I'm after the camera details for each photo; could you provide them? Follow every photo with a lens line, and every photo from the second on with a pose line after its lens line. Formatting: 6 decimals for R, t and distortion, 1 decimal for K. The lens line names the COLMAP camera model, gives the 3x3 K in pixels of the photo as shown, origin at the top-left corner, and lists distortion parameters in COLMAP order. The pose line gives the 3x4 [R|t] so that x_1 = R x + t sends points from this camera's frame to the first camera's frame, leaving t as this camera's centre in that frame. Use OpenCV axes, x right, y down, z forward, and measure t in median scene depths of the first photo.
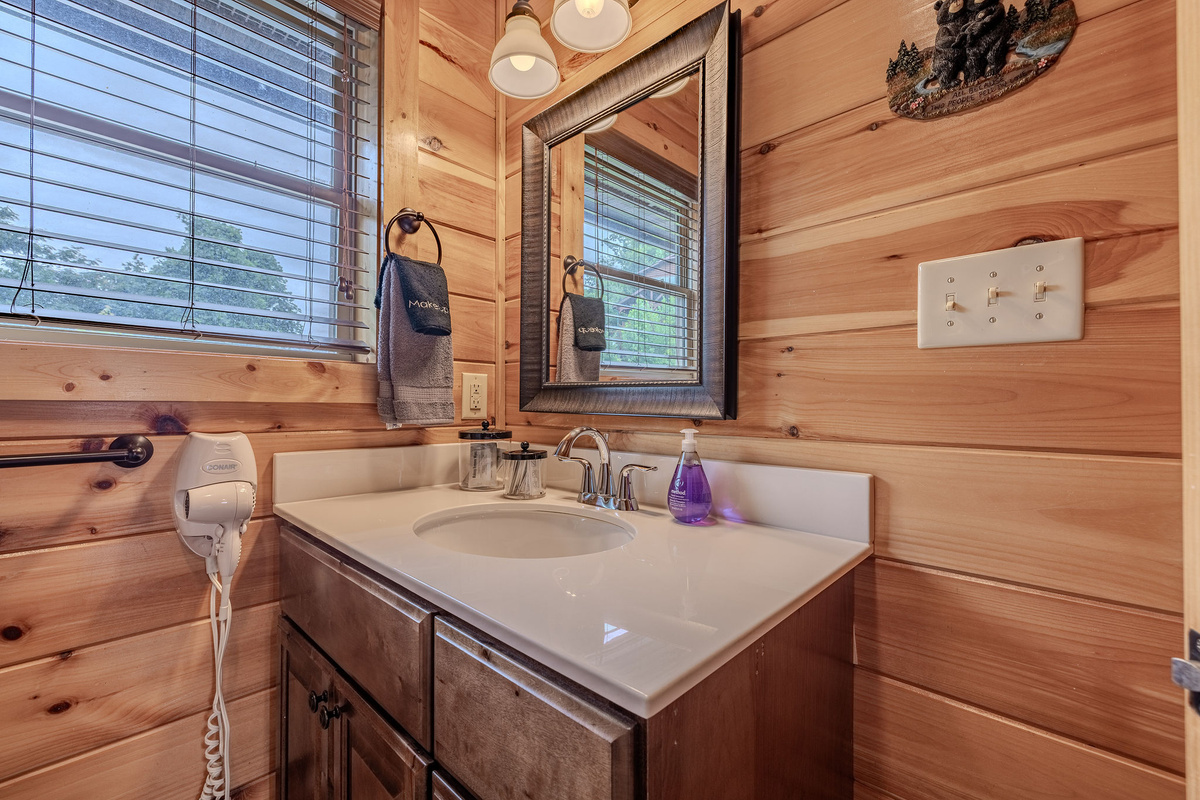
lens RADIAL K [[499.0, 0, 596.9], [0, 499.0, 398.6], [0, 0, 1]] dist [-0.000146, 0.000136]
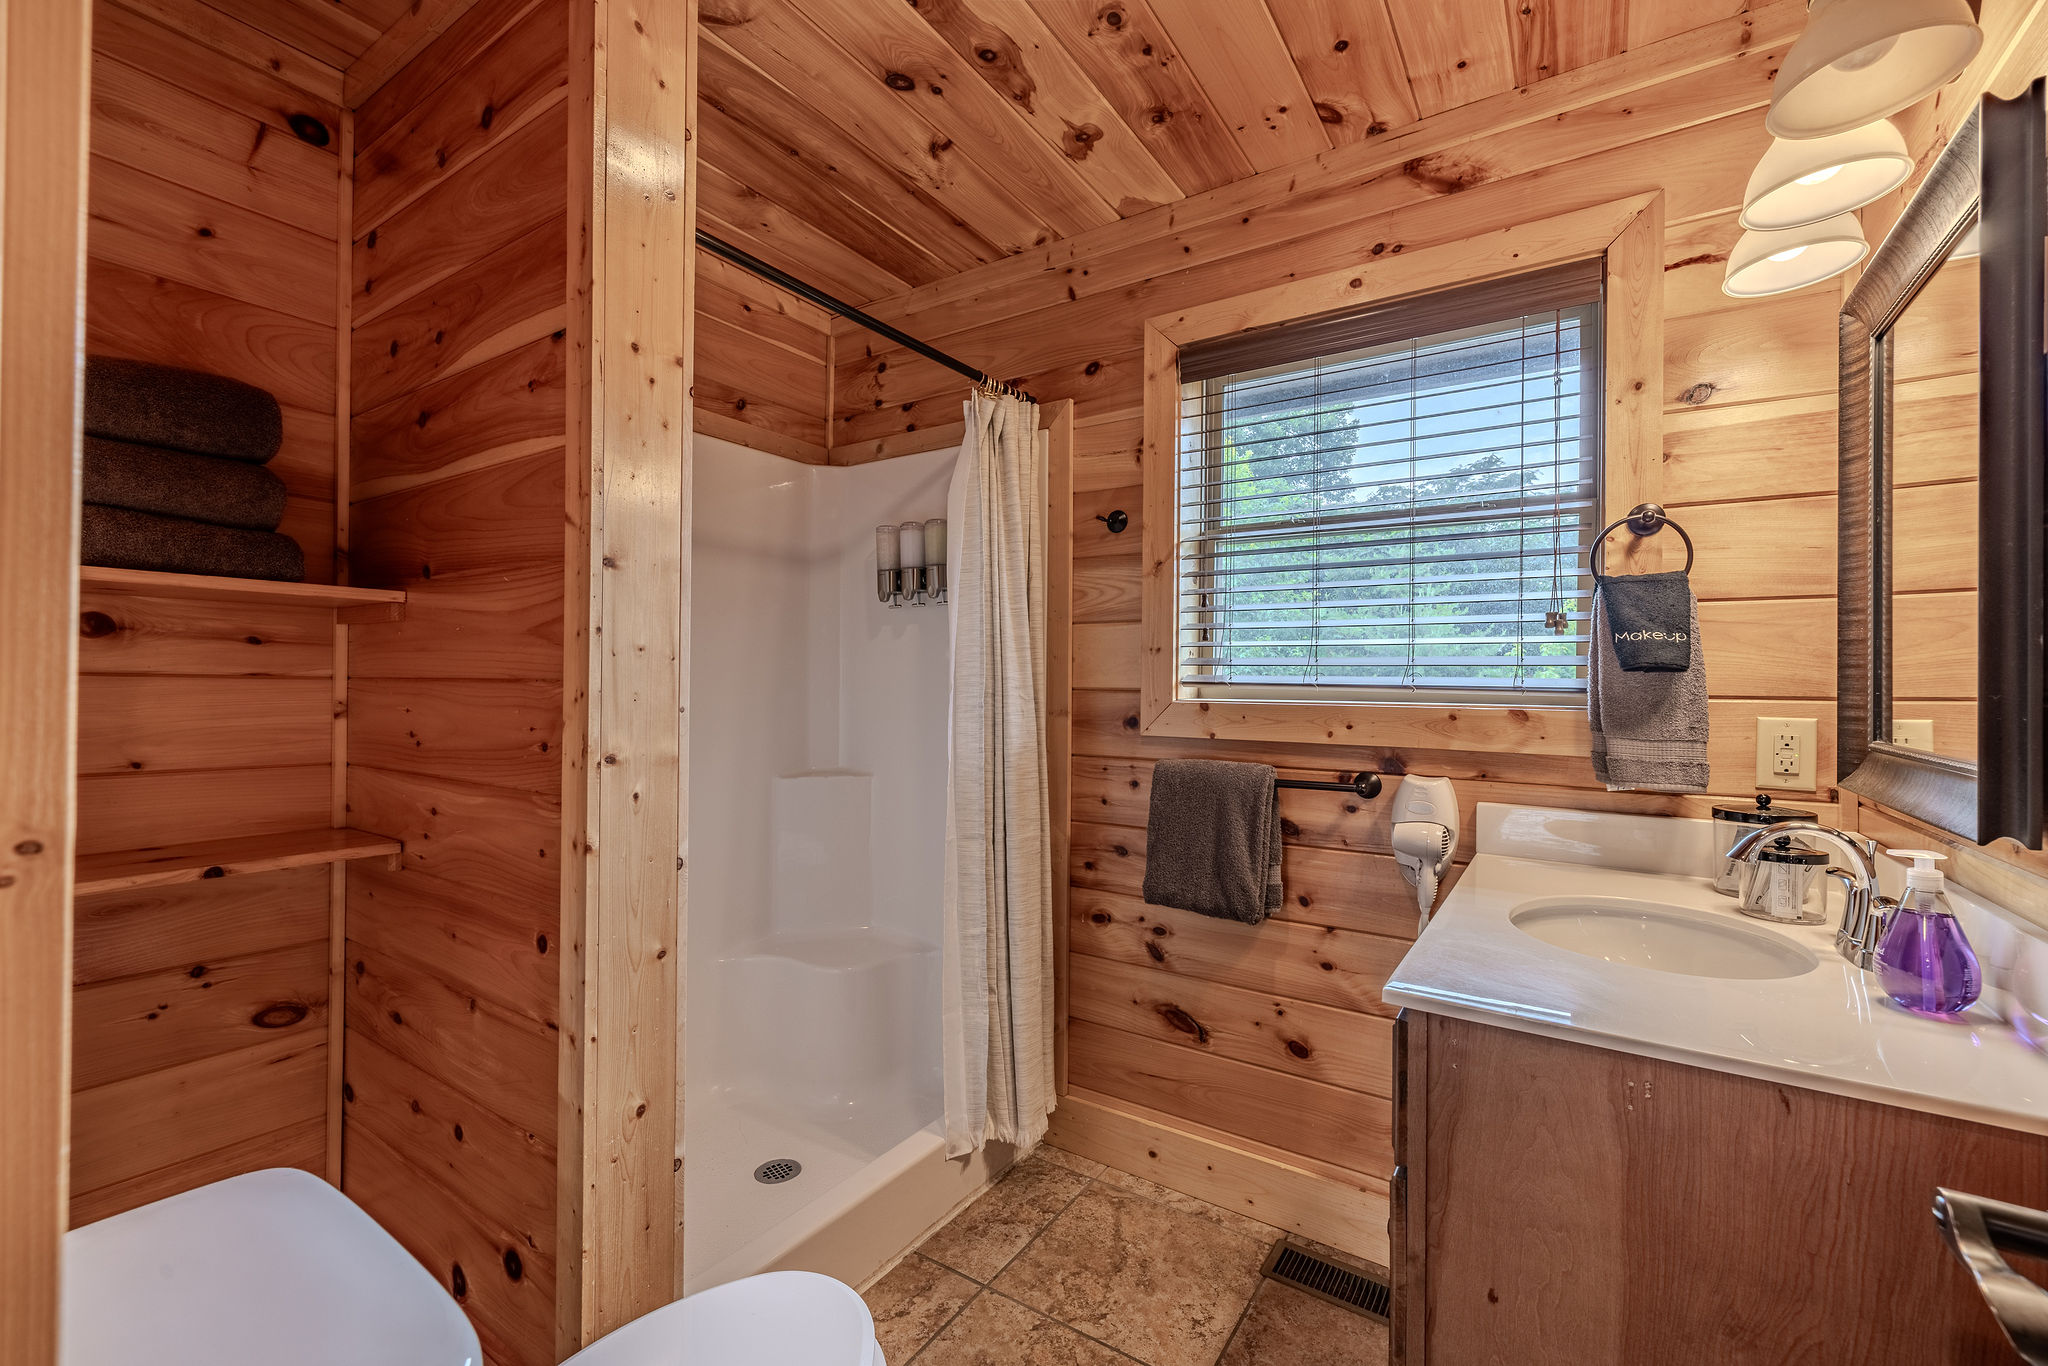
lens RADIAL K [[851.6, 0, 1023.6], [0, 851.6, 688.5], [0, 0, 1]] dist [-0.000146, 0.000136]
pose [[0.182515, -0.005736, -0.983186, 0.863176], [-0.003163, 0.999974, -0.006422, -0.103720], [0.983198, 0.004282, 0.182492, -0.204597]]
